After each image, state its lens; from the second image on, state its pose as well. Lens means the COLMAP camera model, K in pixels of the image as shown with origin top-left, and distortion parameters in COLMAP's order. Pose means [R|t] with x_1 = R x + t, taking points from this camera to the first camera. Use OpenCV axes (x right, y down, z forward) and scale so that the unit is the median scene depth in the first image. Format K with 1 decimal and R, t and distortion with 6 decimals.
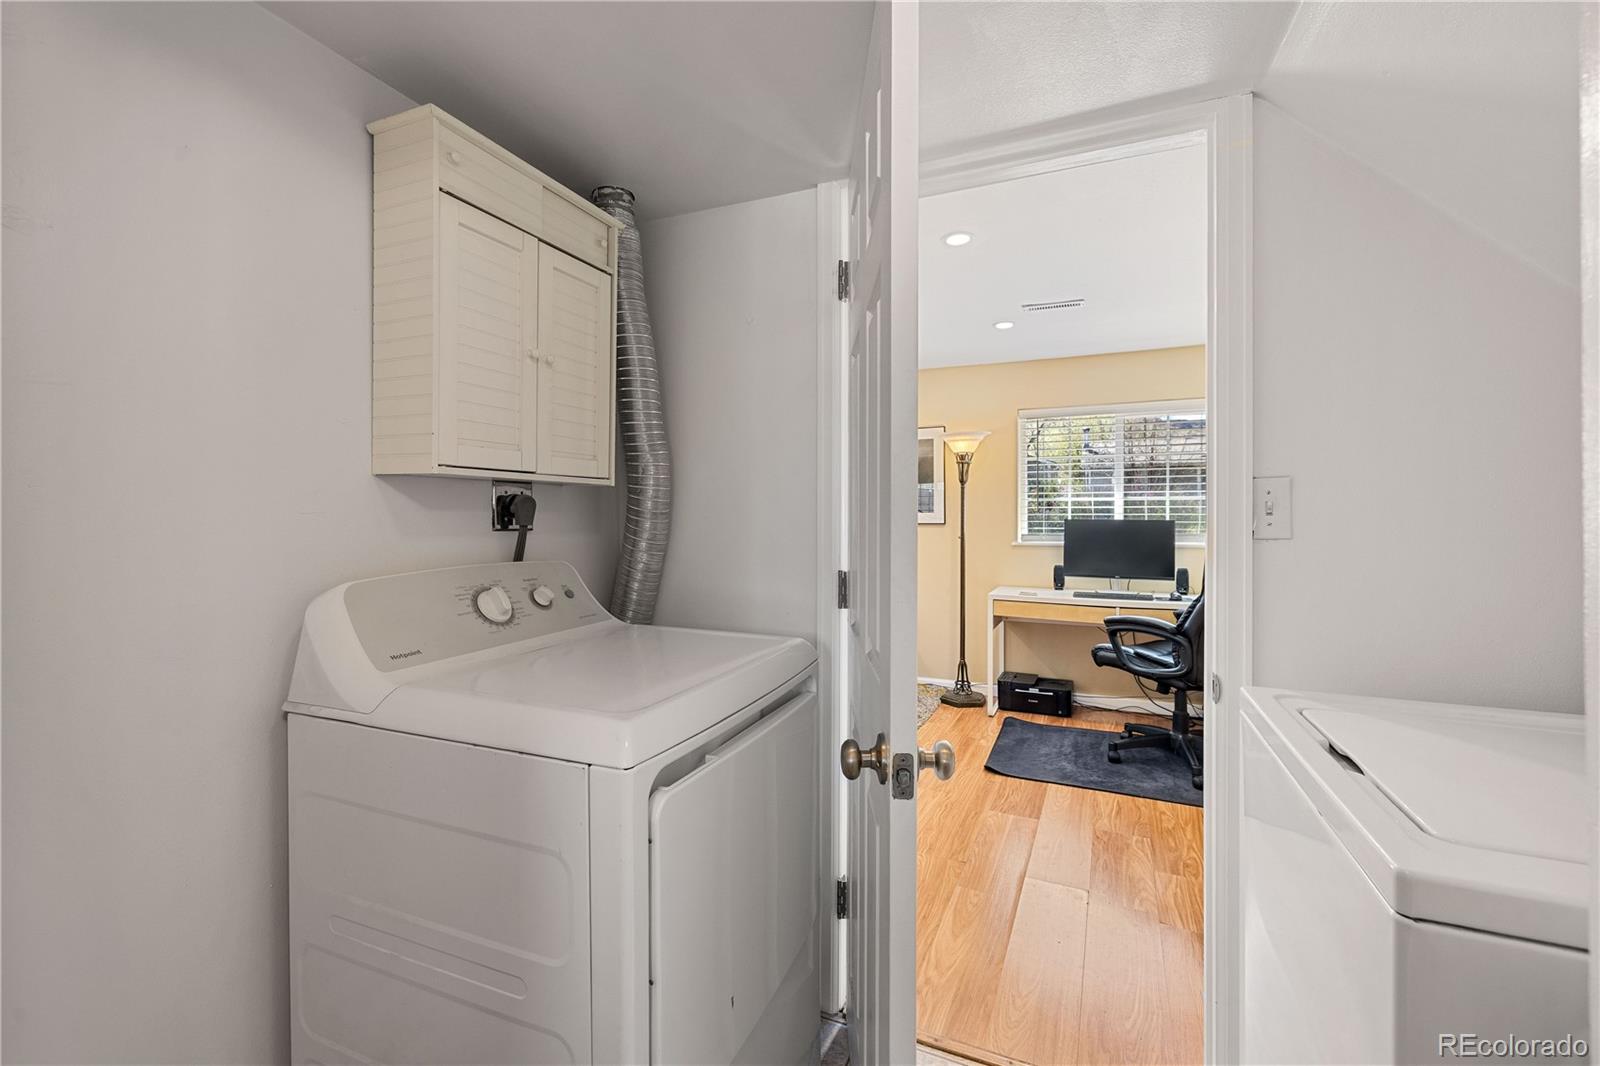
lens RADIAL K [[656.1, 0, 839.5], [0, 656.1, 534.5], [0, 0, 1]] dist [0.060967, -0.000012]
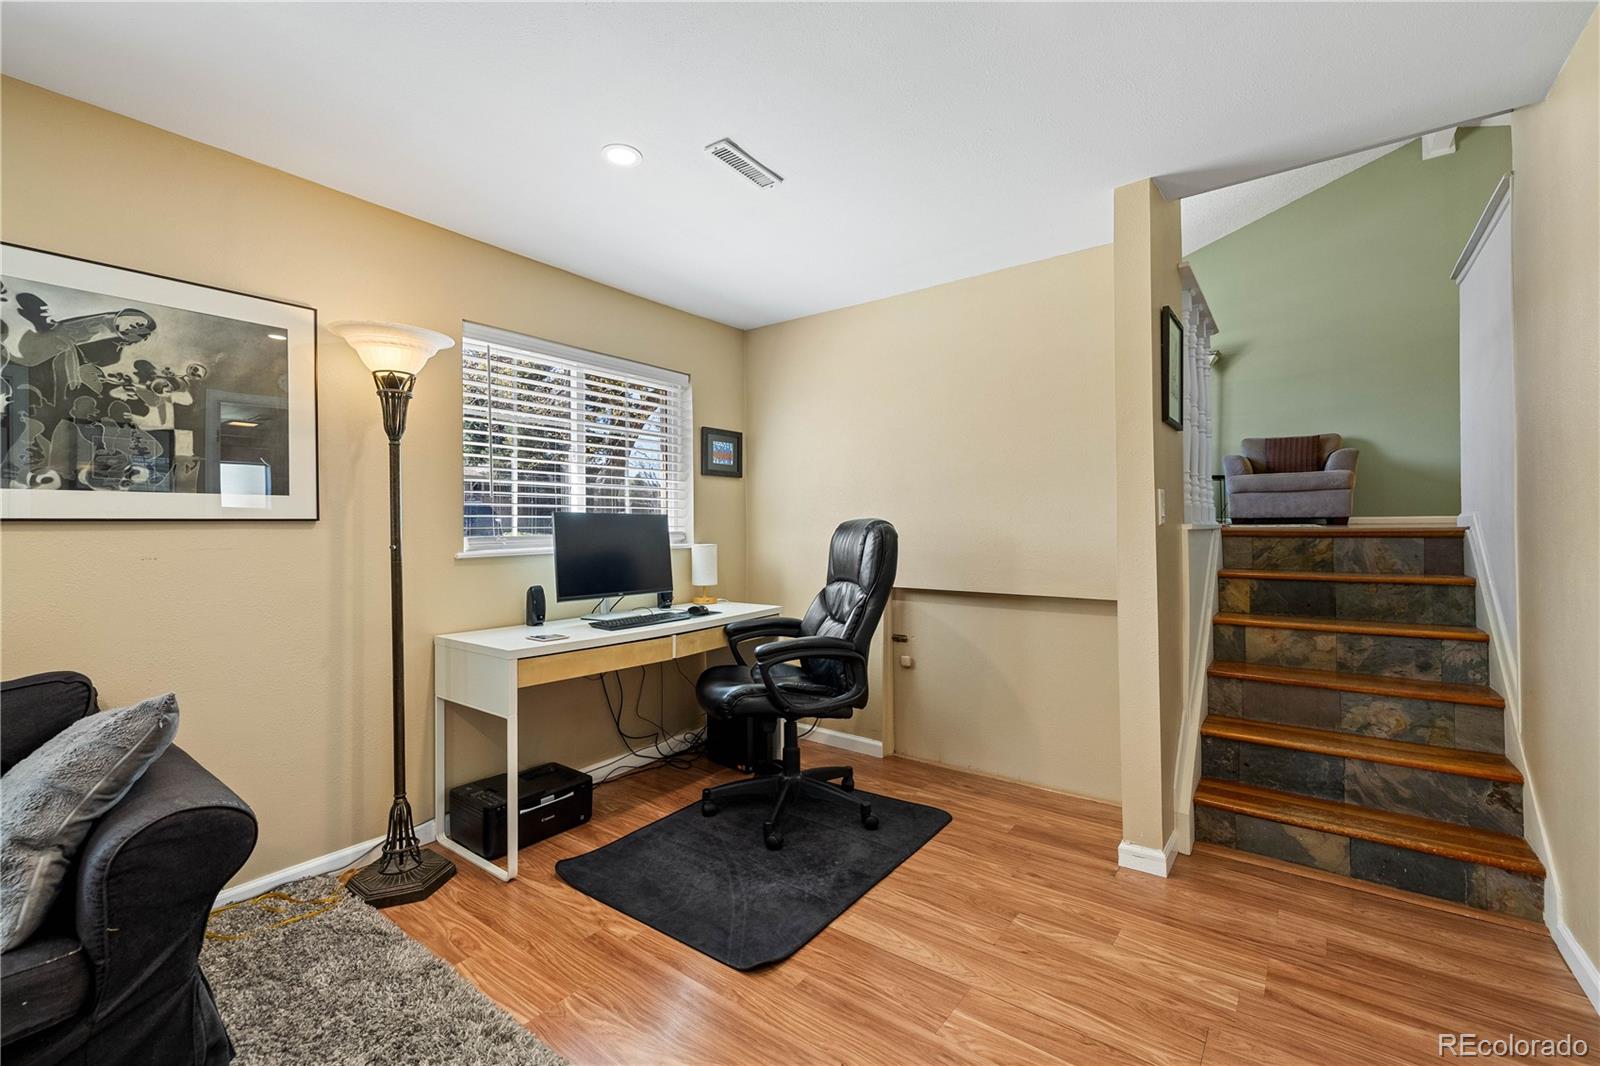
lens RADIAL K [[677.0, 0, 791.1], [0, 677.0, 521.1], [0, 0, 1]] dist [0.001489, -0.000089]
pose [[0.258863, -0.004065, 0.965906, -0.228759], [0.011628, 0.999932, 0.001092, -0.013384], [-0.965844, 0.010949, 0.258892, 0.608033]]
